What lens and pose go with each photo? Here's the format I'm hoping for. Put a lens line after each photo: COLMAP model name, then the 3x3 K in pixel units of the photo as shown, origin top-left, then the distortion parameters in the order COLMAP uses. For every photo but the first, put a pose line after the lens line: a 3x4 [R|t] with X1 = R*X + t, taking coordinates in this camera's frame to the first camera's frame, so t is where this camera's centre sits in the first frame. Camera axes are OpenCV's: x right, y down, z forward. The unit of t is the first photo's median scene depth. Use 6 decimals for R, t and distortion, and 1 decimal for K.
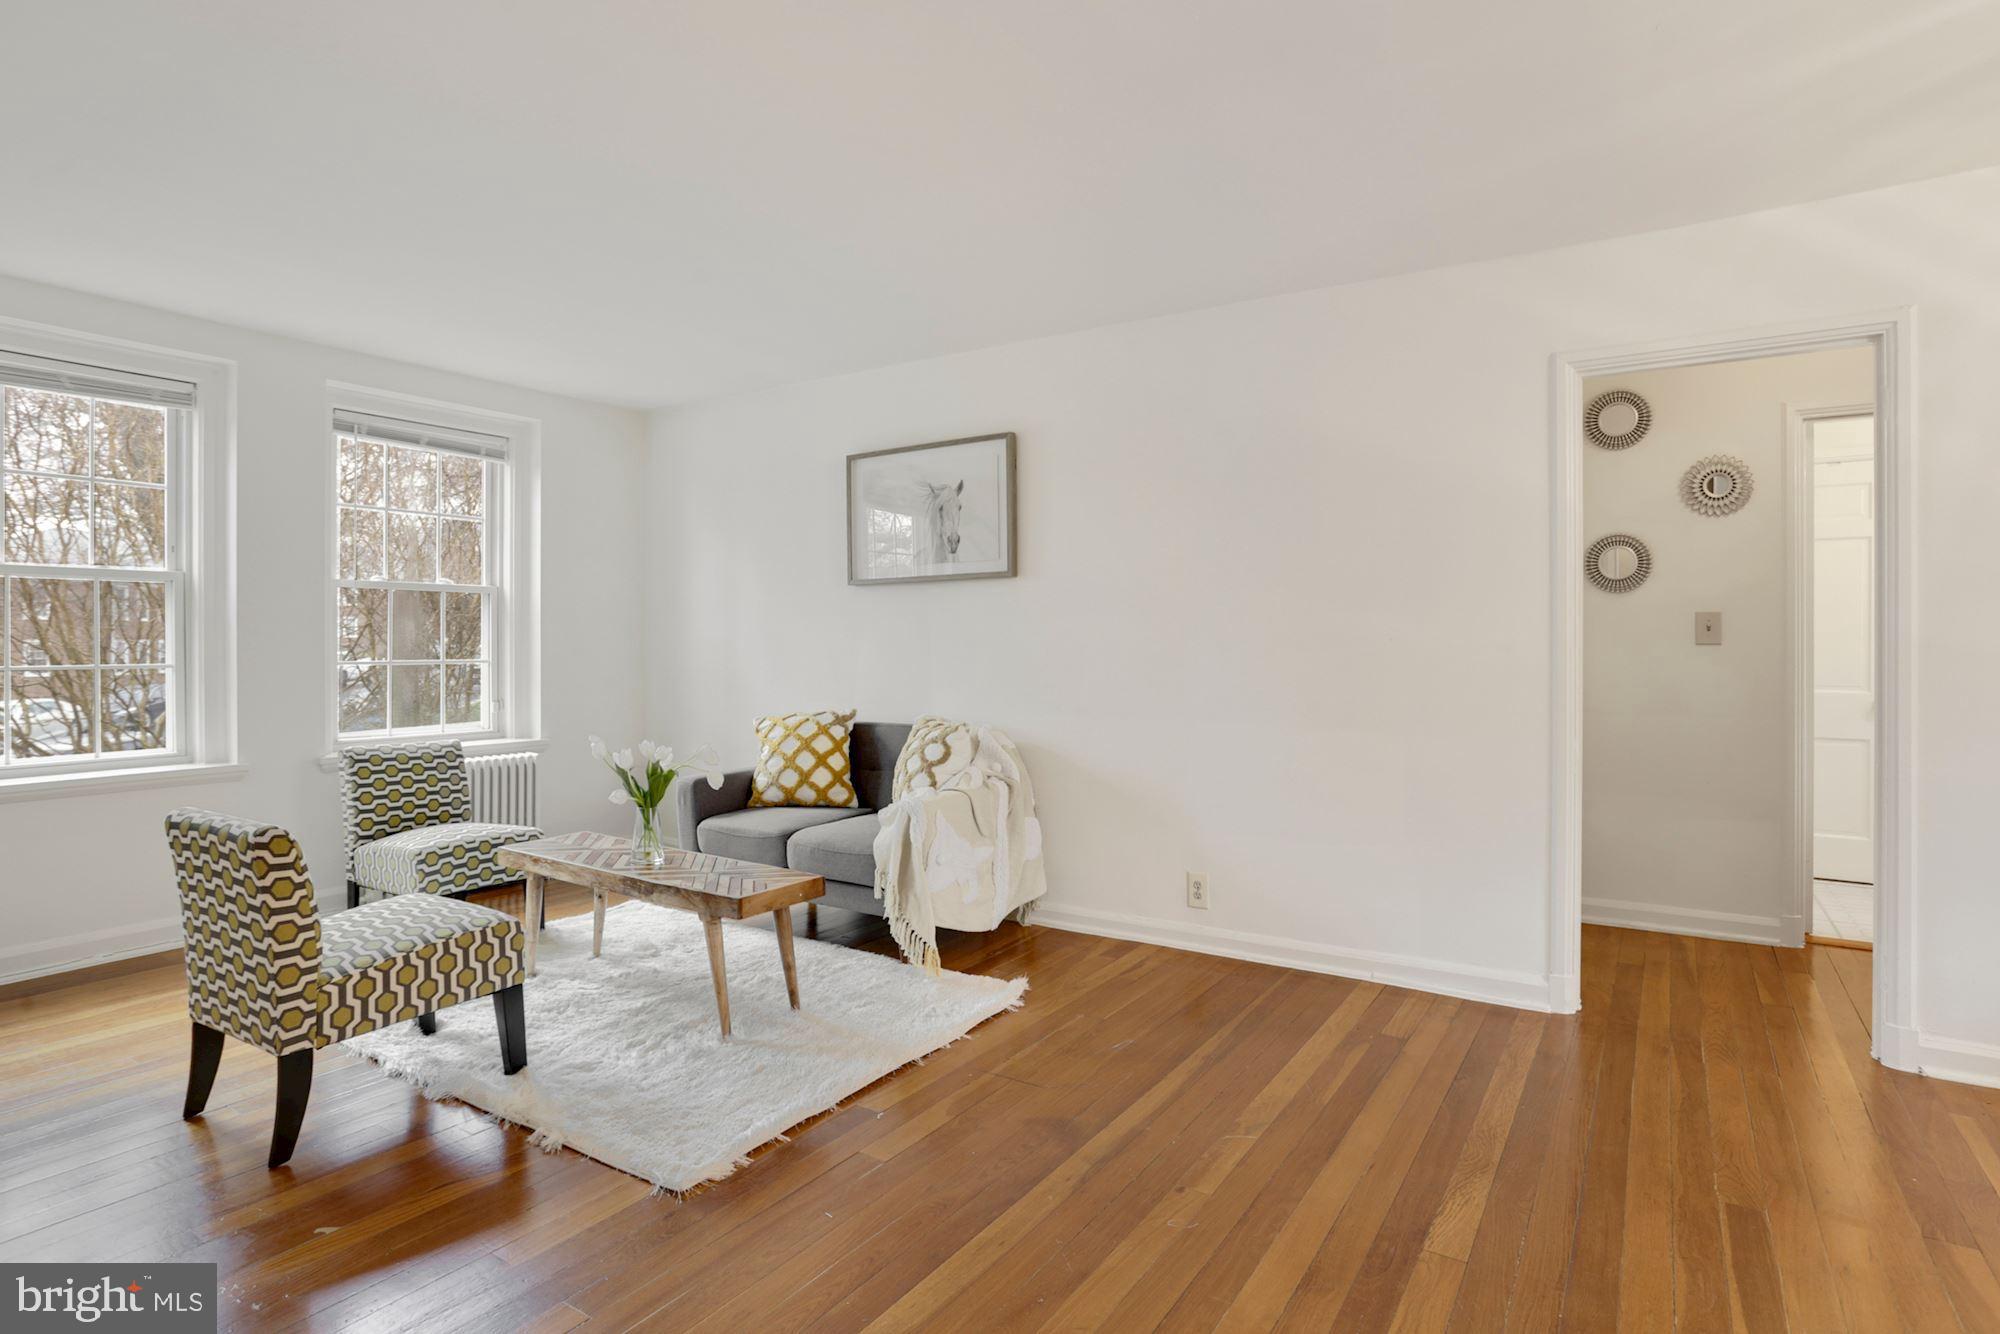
lens RADIAL K [[1028.5, 0, 991.3], [0, 1028.5, 639.0], [0, 0, 1]] dist [-0.080621, 0.066547]
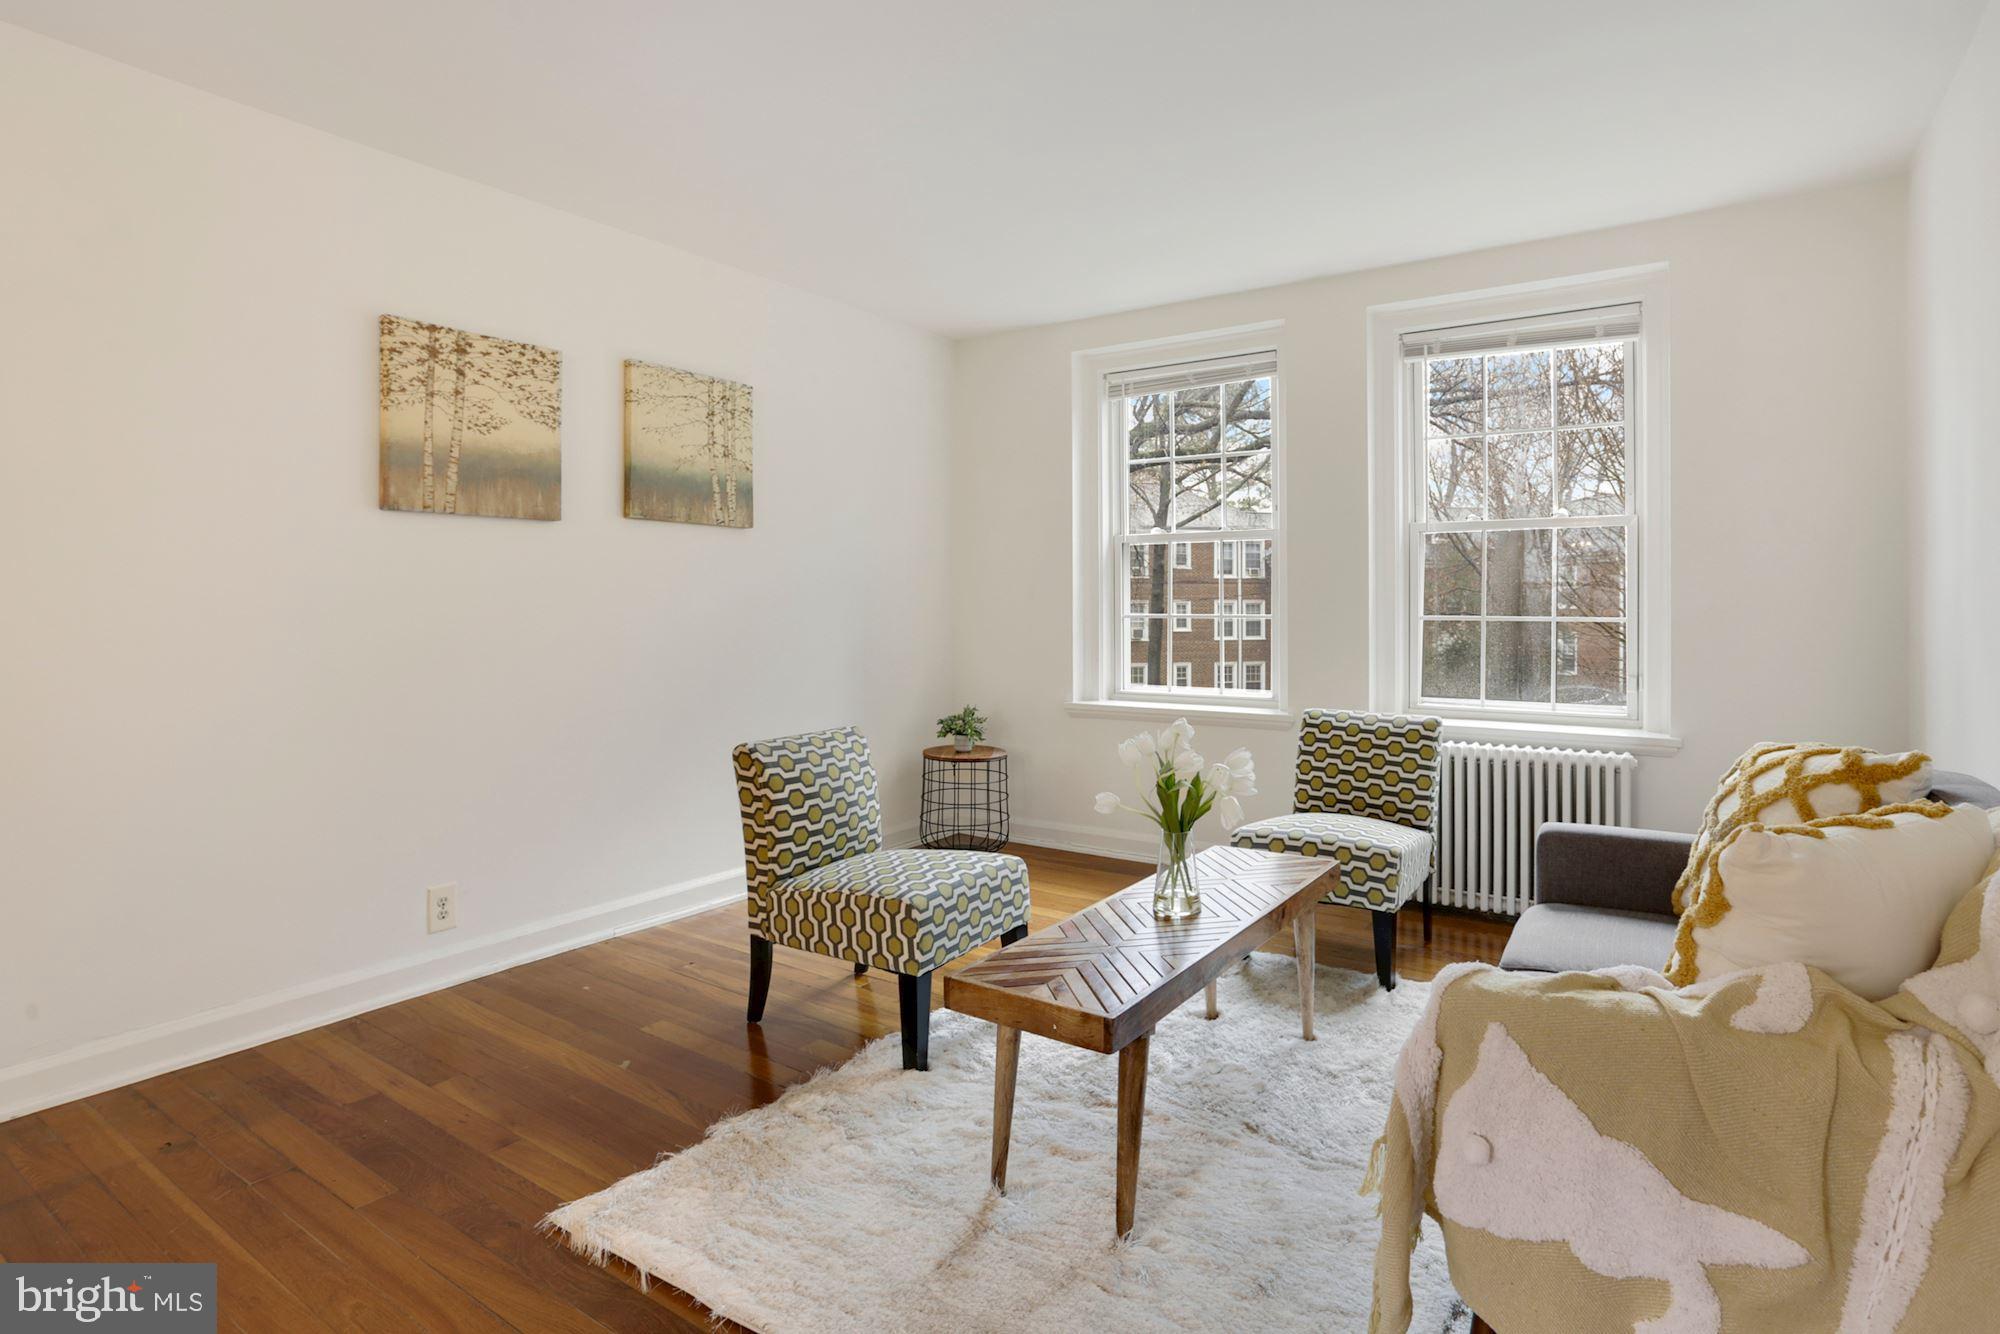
lens RADIAL K [[1039.0, 0, 1007.6], [0, 1039.0, 595.1], [0, 0, 1]] dist [-0.028456, 0.000399]
pose [[-0.009433, -0.001817, -0.999954, 0.367913], [0.008154, 0.999965, -0.001894, 0.004508], [0.999922, -0.008171, -0.009418, 0.885446]]
